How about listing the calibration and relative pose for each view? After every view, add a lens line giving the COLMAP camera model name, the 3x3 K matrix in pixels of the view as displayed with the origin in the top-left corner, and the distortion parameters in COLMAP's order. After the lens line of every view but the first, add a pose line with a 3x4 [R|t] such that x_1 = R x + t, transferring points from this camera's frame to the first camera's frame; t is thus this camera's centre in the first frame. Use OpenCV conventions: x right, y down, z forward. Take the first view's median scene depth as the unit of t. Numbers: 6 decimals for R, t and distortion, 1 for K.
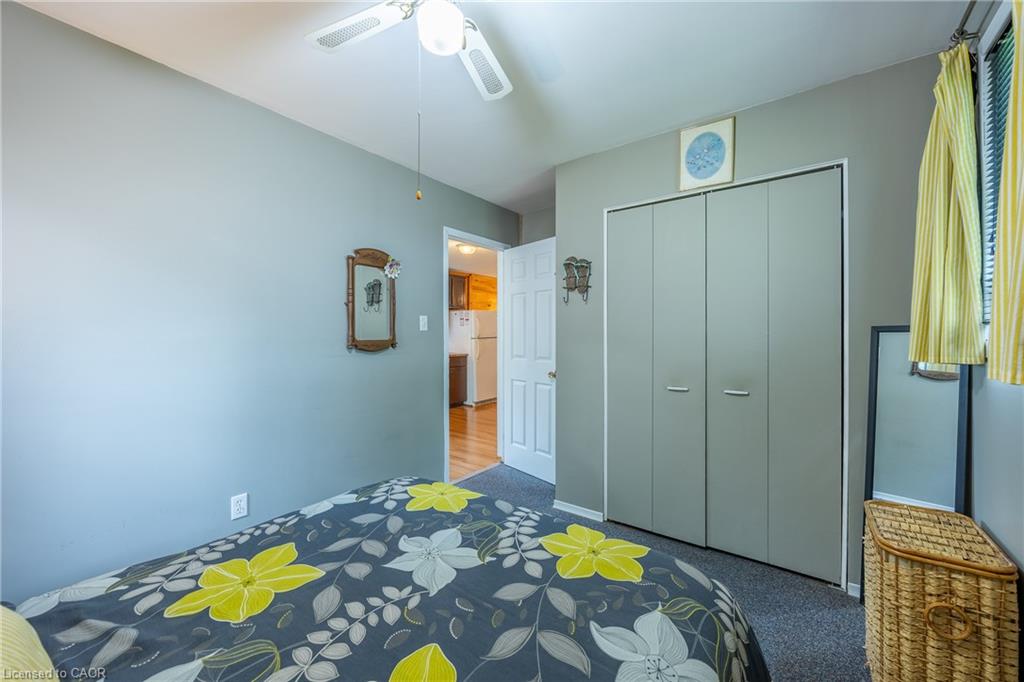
lens RADIAL K [[401.1, 0, 522.1], [0, 401.1, 338.8], [0, 0, 1]] dist [-0.001568, -0.000325]
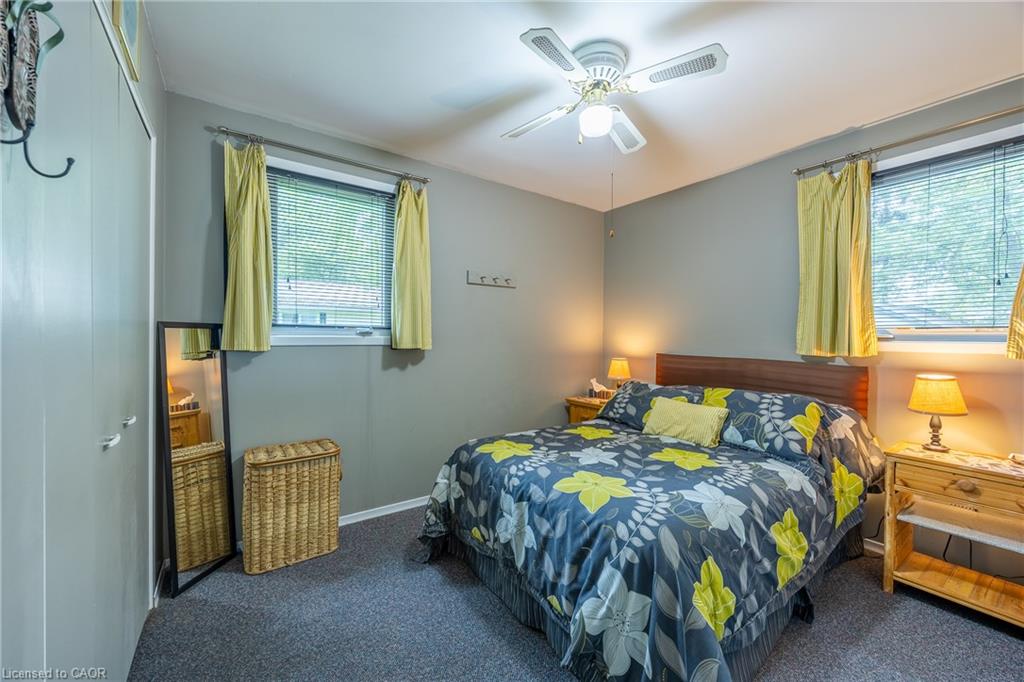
lens RADIAL K [[401.1, 0, 522.1], [0, 401.1, 338.8], [0, 0, 1]] dist [-0.001568, -0.000325]
pose [[-0.956532, -0.008164, 0.291512, -0.407216], [-0.004828, 0.999914, 0.012162, -0.007206], [-0.291586, 0.010226, -0.956490, 2.657973]]
